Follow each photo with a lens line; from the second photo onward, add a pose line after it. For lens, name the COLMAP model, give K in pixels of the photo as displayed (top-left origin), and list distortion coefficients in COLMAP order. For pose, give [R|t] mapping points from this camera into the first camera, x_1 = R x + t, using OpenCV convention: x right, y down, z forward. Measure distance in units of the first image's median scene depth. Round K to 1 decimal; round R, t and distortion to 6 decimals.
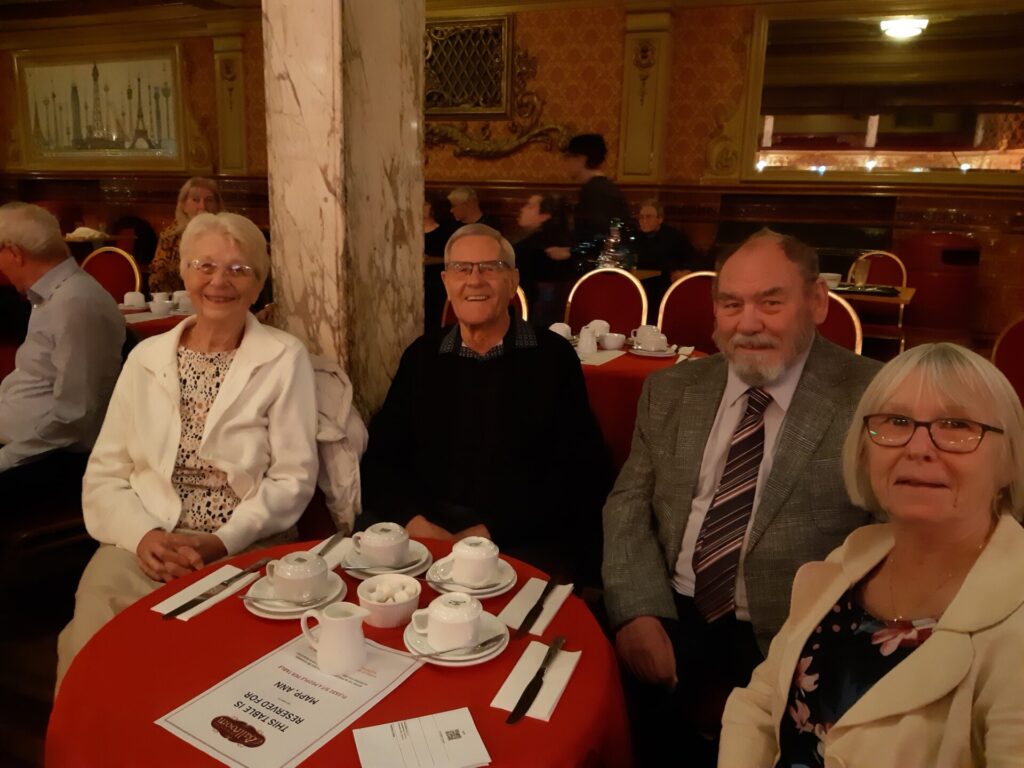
lens RADIAL K [[814.6, 0, 512.0], [0, 814.6, 384.0], [0, 0, 1]] dist [0.089315, -0.155243]
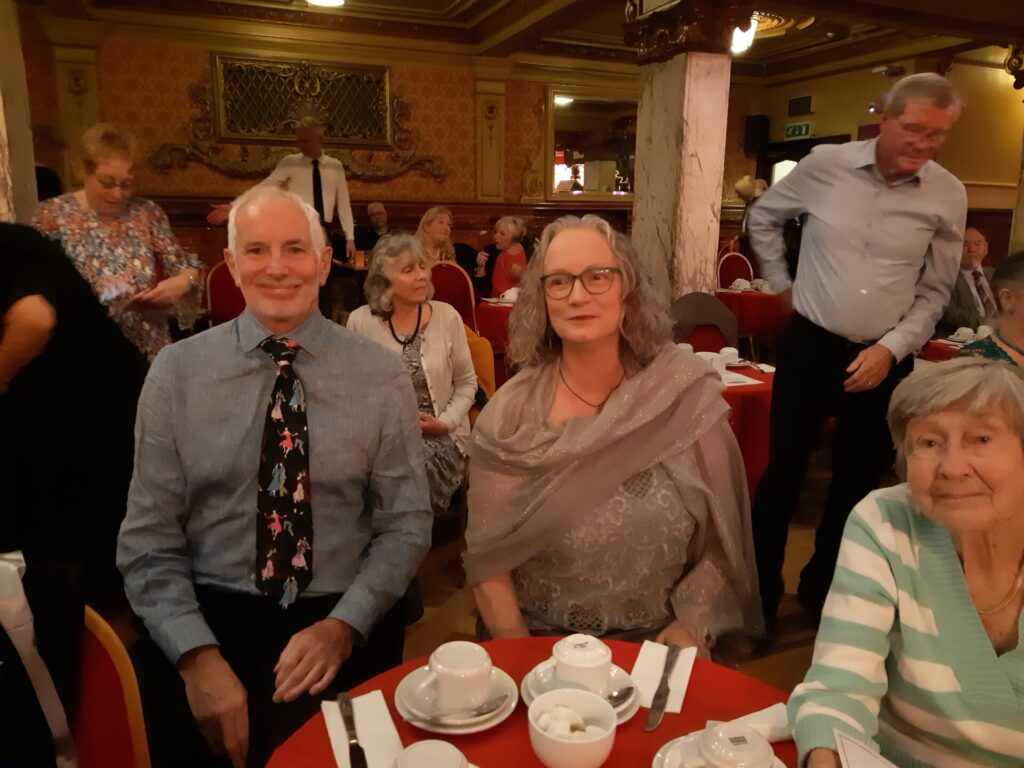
lens RADIAL K [[814.6, 0, 512.0], [0, 814.6, 384.0], [0, 0, 1]] dist [0.089315, -0.155243]
pose [[0.719208, -0.155172, 0.677245, -0.778396], [0.157646, 0.985765, 0.058447, -0.016047], [-0.676674, 0.064729, 0.733432, -0.018538]]
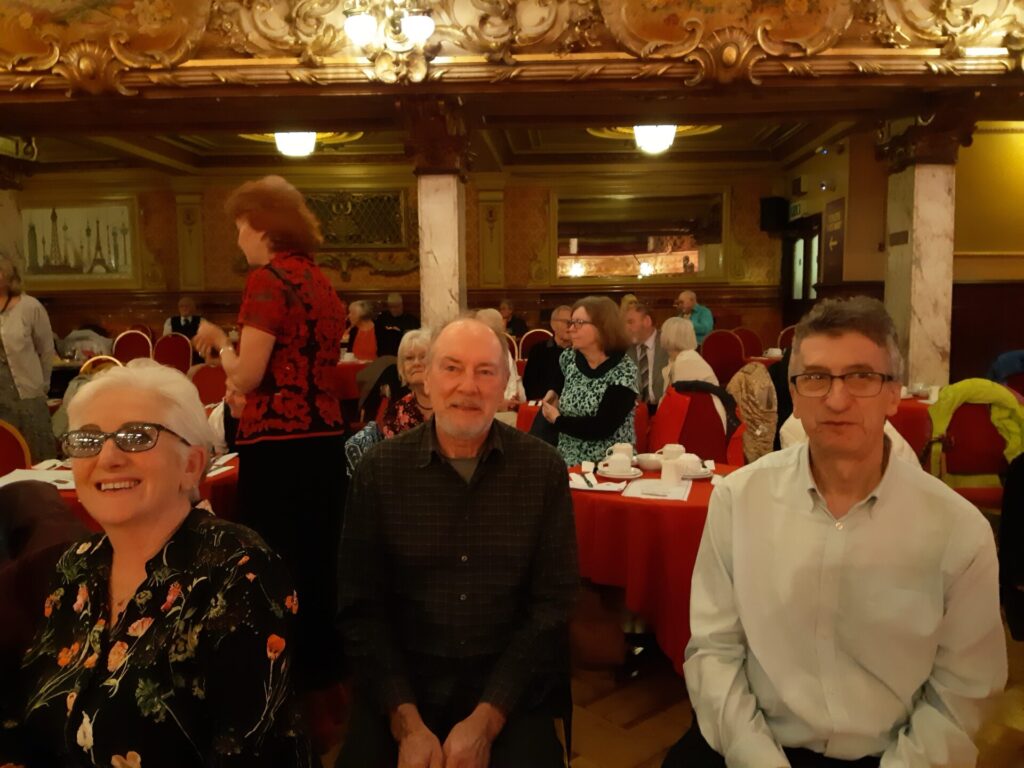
lens RADIAL K [[814.6, 0, 512.0], [0, 814.6, 384.0], [0, 0, 1]] dist [0.089315, -0.155243]
pose [[0.941461, -0.068810, 0.330024, -0.352236], [0.106795, 0.989403, -0.098365, 0.107104], [-0.319758, 0.127852, 0.938834, -0.511113]]
